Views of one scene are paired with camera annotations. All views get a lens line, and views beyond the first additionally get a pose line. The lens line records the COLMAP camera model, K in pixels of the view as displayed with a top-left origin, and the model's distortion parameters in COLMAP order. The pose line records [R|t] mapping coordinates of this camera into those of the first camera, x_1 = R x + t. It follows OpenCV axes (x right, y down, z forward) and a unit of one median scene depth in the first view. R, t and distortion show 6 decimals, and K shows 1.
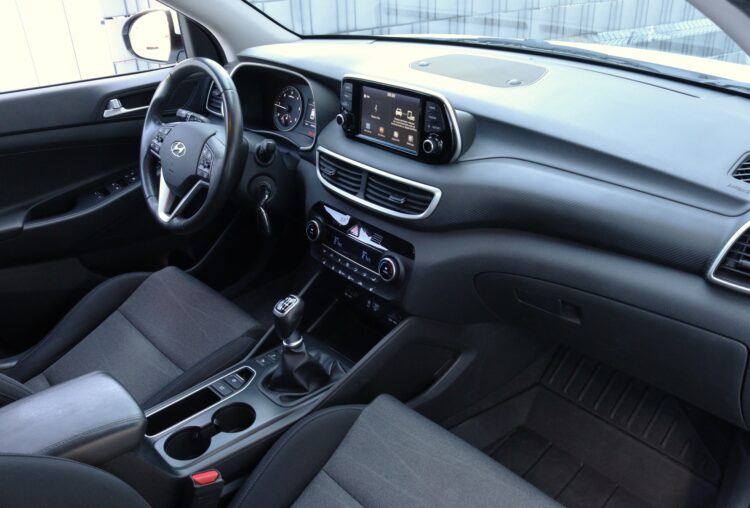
lens RADIAL K [[632.5, 0, 368.1], [0, 632.5, 242.1], [0, 0, 1]] dist [-0.148620, 0.112360]
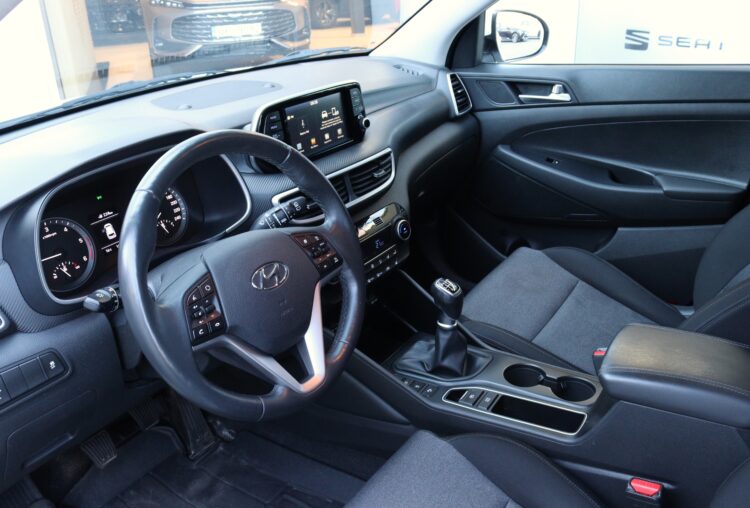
lens RADIAL K [[632.5, 0, 378.4], [0, 632.5, 243.0], [0, 0, 1]] dist [-0.148620, 0.112360]
pose [[-0.202916, -0.355331, 0.912450, -0.980371], [0.506224, 0.759582, 0.408378, -0.415860], [-0.838190, 0.544771, 0.025745, 0.986636]]
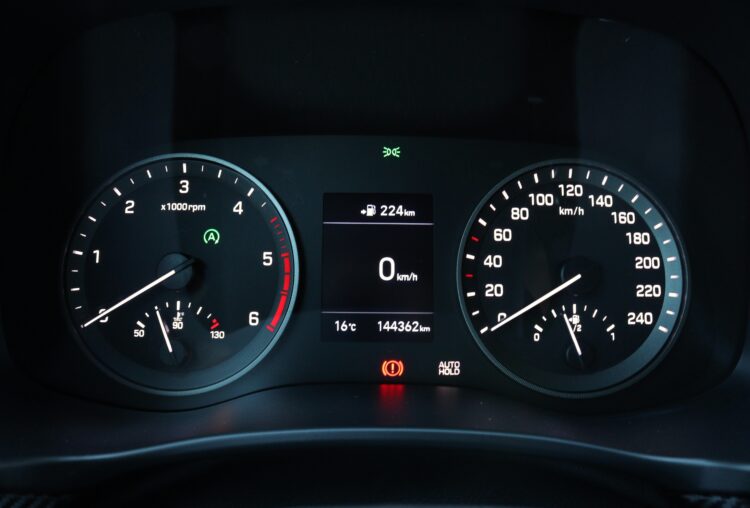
lens RADIAL K [[632.5, 0, 369.8], [0, 632.5, 246.3], [0, 0, 1]] dist [-0.148620, 0.112360]
pose [[0.673274, -0.133121, 0.727310, -0.305220], [0.306095, 0.945592, -0.110280, -0.247861], [-0.673058, 0.296875, 0.677391, 1.137042]]
